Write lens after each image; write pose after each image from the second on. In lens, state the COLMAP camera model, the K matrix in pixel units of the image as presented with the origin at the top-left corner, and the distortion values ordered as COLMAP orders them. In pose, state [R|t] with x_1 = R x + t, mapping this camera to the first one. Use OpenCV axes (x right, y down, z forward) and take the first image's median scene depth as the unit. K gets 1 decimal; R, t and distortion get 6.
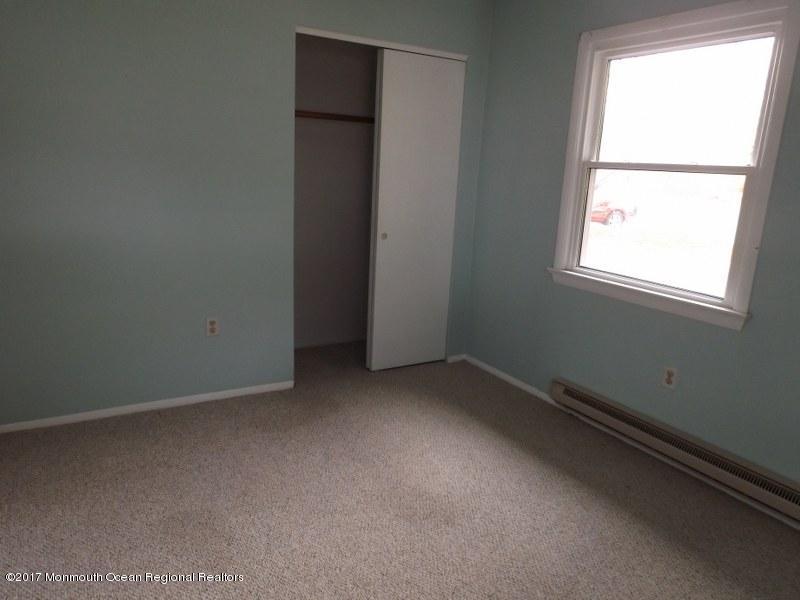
lens RADIAL K [[579.8, 0, 400.0], [0, 579.8, 300.0], [0, 0, 1]] dist [0.006346, 0.003403]
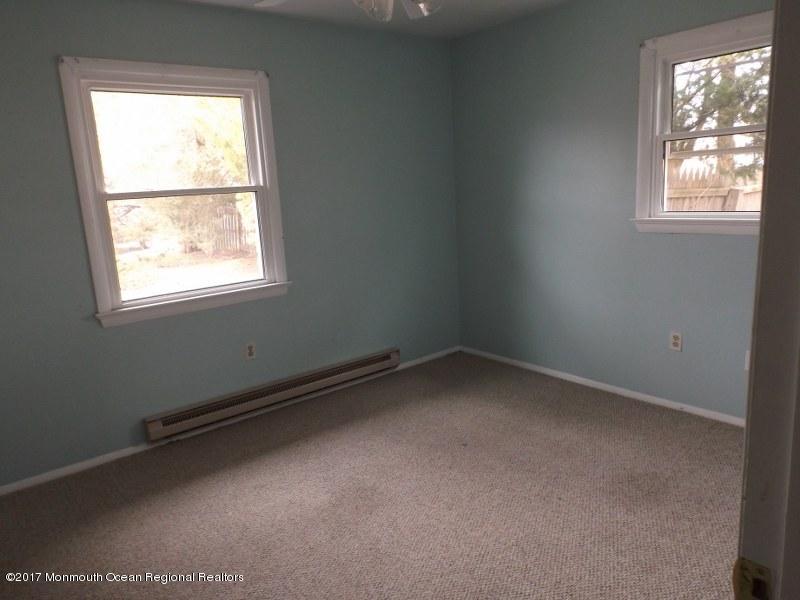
lens RADIAL K [[579.8, 0, 400.0], [0, 579.8, 300.0], [0, 0, 1]] dist [0.006346, 0.003403]
pose [[-0.149716, -0.246133, 0.957603, -0.726208], [0.275293, 0.919843, 0.279468, -0.218833], [-0.949631, 0.305462, -0.069956, 0.680254]]
